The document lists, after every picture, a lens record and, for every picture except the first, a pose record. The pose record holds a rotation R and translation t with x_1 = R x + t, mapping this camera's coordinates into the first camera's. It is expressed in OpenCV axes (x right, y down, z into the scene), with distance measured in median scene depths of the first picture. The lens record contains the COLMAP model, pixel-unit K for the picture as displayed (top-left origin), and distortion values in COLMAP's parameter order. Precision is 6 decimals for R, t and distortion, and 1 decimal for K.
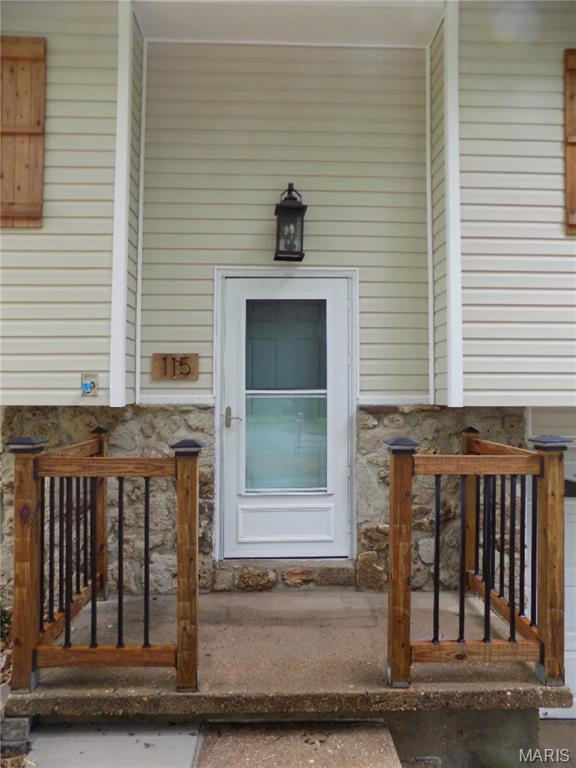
lens RADIAL K [[505.4, 0, 269.6], [0, 505.4, 388.5], [0, 0, 1]] dist [-0.033743, 0.005407]
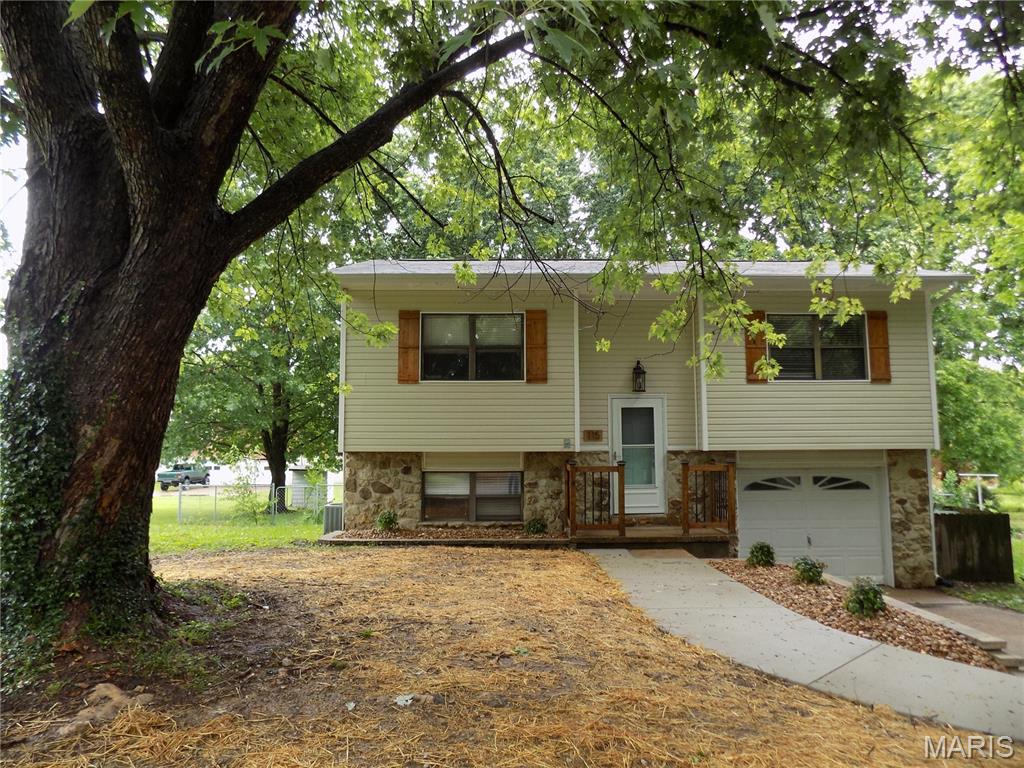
lens RADIAL K [[673.9, 0, 514.6], [0, 673.9, 381.9], [0, 0, 1]] dist [-0.033743, 0.005407]
pose [[0.999973, -0.006474, 0.003595, -0.586087], [0.006707, 0.997579, -0.069214, -0.078353], [-0.003138, 0.069236, 0.997595, -2.319411]]
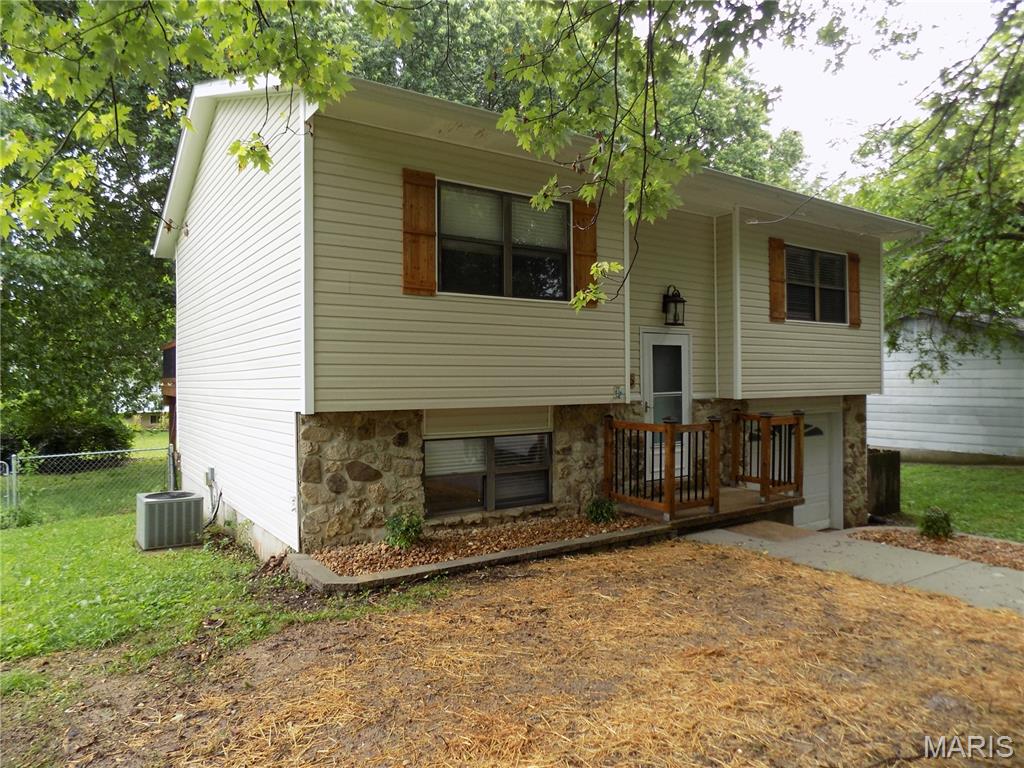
lens RADIAL K [[673.9, 0, 520.8], [0, 673.9, 381.1], [0, 0, 1]] dist [-0.033743, 0.005407]
pose [[0.834299, -0.009600, 0.551228, -1.899514], [-0.004320, 0.999704, 0.023949, -0.100461], [-0.551295, -0.022362, 0.834011, -0.858159]]
